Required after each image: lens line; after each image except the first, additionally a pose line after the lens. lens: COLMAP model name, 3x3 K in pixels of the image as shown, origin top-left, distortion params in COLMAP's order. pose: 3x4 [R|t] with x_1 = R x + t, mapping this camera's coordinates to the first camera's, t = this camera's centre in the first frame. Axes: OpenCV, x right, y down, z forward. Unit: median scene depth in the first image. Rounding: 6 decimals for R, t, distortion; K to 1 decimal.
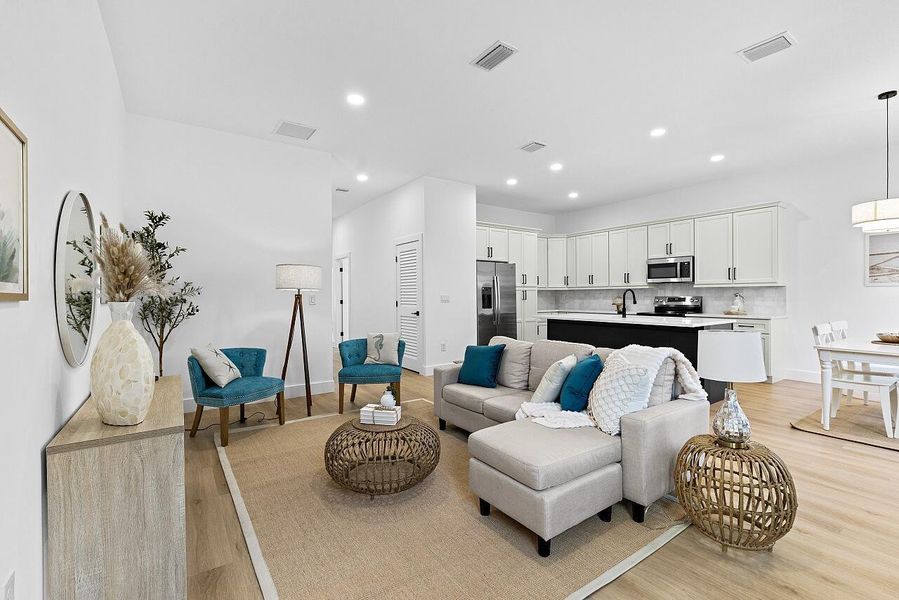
lens RADIAL K [[401.8, 0, 450.8], [0, 401.8, 295.8], [0, 0, 1]] dist [-0.007539, 0.001771]
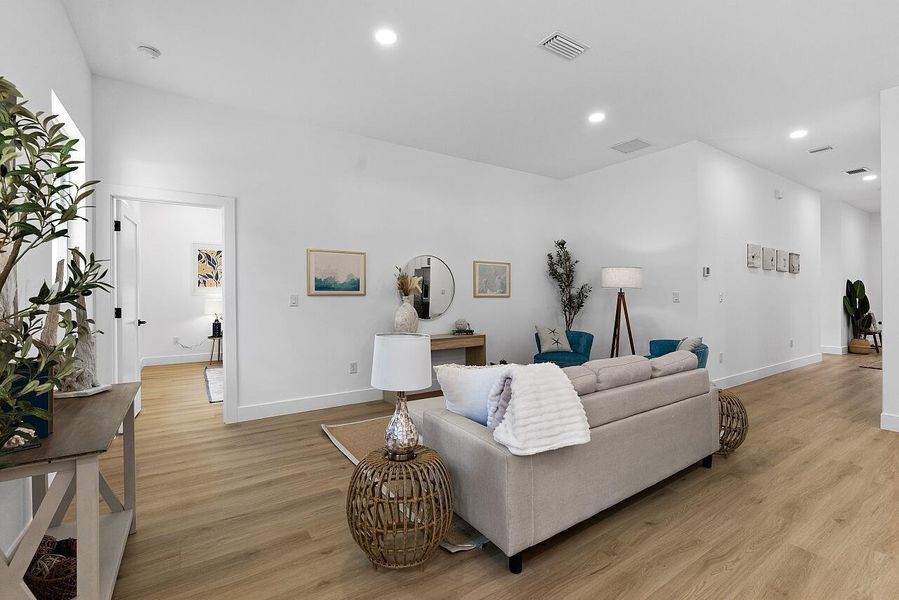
lens RADIAL K [[401.8, 0, 449.9], [0, 401.8, 292.0], [0, 0, 1]] dist [-0.007539, 0.001771]
pose [[-0.023369, 0.001551, -0.999726, 0.497803], [0.002277, 0.999996, 0.001498, -0.004058], [0.999724, -0.002241, -0.023372, 0.344253]]
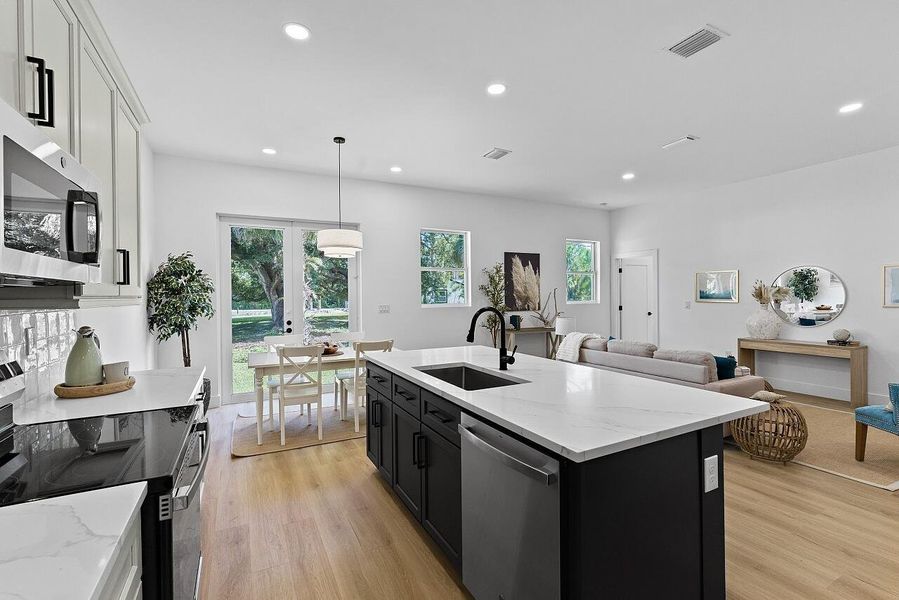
lens RADIAL K [[401.8, 0, 448.2], [0, 401.8, 296.6], [0, 0, 1]] dist [-0.007539, 0.001771]
pose [[-0.991519, 0.013724, 0.129232, 0.348995], [0.014473, 0.999883, 0.004861, -0.025207], [-0.129150, 0.006690, -0.991602, 1.179037]]
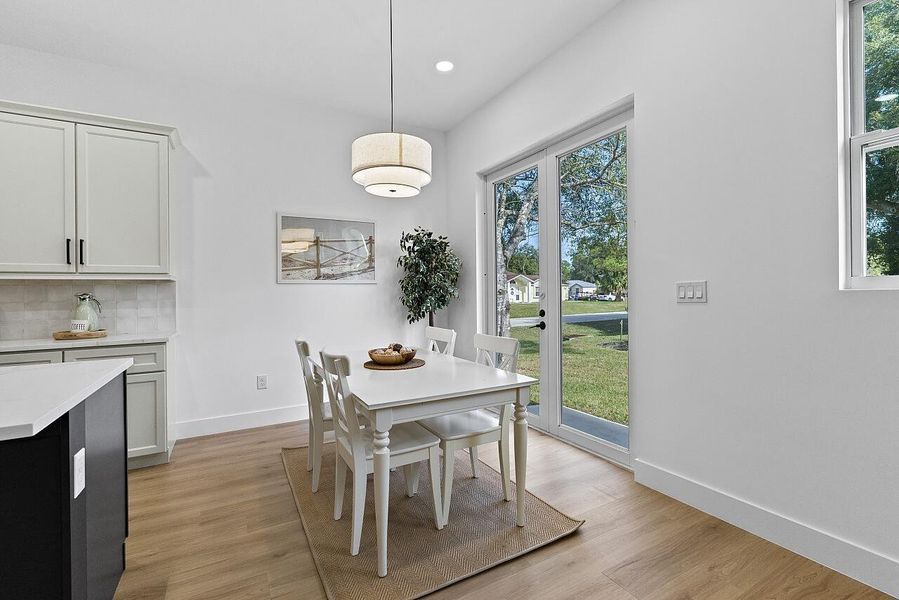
lens RADIAL K [[401.8, 0, 444.1], [0, 401.8, 293.3], [0, 0, 1]] dist [-0.007539, 0.001771]
pose [[0.106840, 0.004678, 0.994265, 0.256037], [0.017290, 0.999829, -0.006562, 0.003633], [-0.994126, 0.017892, 0.106741, 0.471187]]
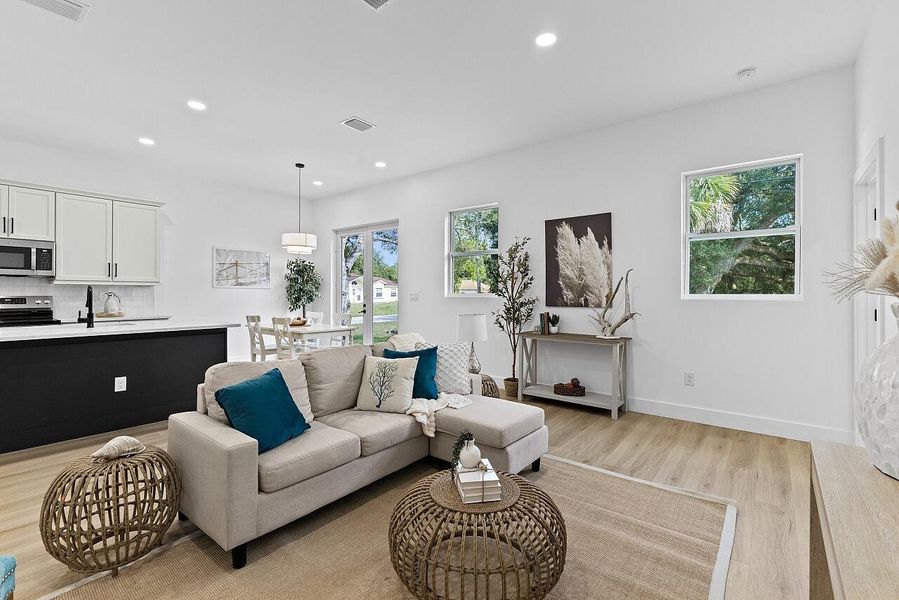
lens RADIAL K [[401.8, 0, 445.9], [0, 401.8, 294.2], [0, 0, 1]] dist [-0.007539, 0.001771]
pose [[-0.281444, 0.001933, 0.959576, -0.307607], [0.000936, 0.999998, -0.001740, -0.000257], [-0.959577, 0.000409, -0.281445, 0.494696]]
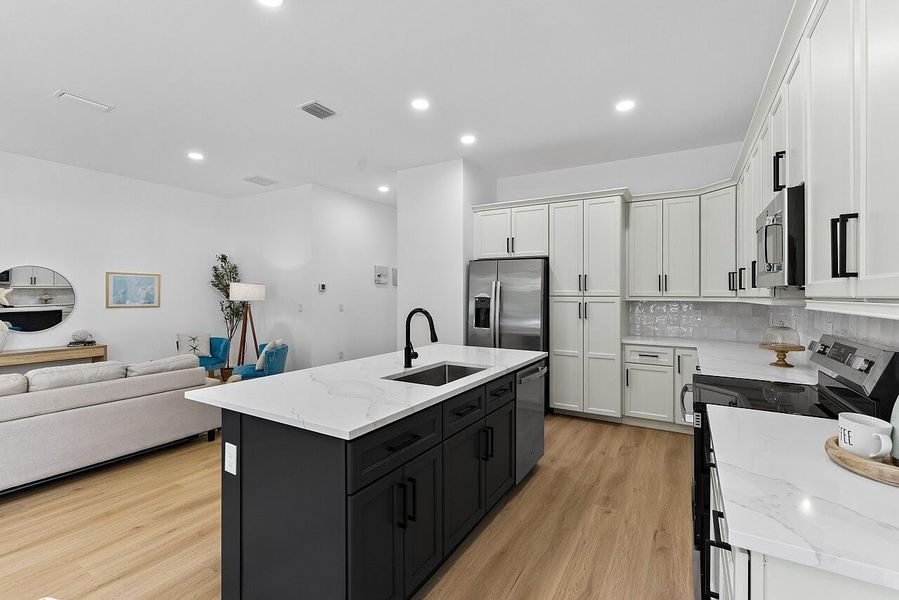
lens RADIAL K [[401.8, 0, 450.7], [0, 401.8, 292.6], [0, 0, 1]] dist [-0.007539, 0.001771]
pose [[0.415158, 0.000816, -0.909749, 0.722199], [-0.008603, 0.999958, -0.003029, -0.027260], [0.909709, 0.009084, 0.415148, 0.679135]]
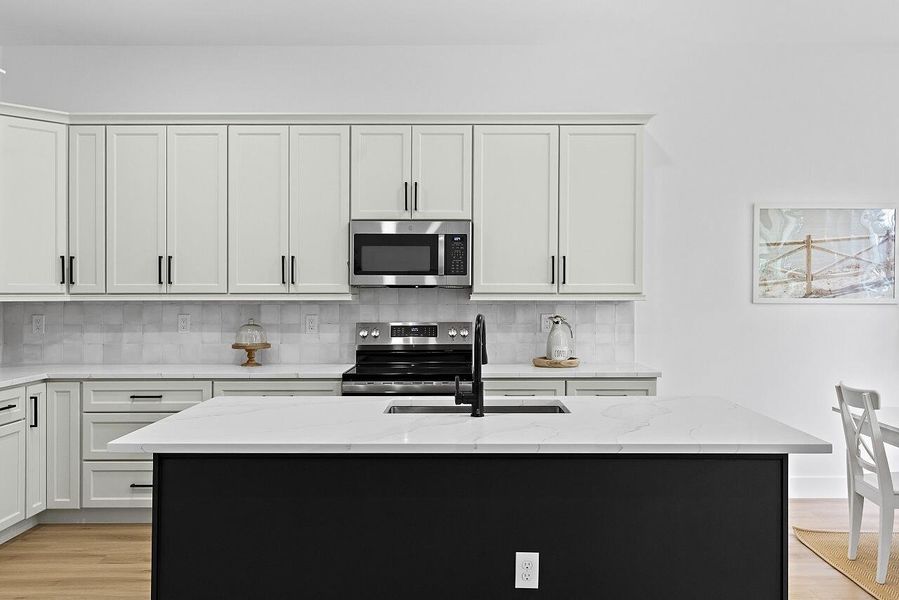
lens RADIAL K [[777.1, 0, 465.3], [0, 777.1, 295.3], [0, 0, 1]] dist [0.010363, -0.002353]
pose [[0.566669, 0.002277, 0.823942, -0.022633], [-0.002442, 0.999996, -0.001084, -0.024897], [-0.823942, -0.001398, 0.566673, 0.558774]]
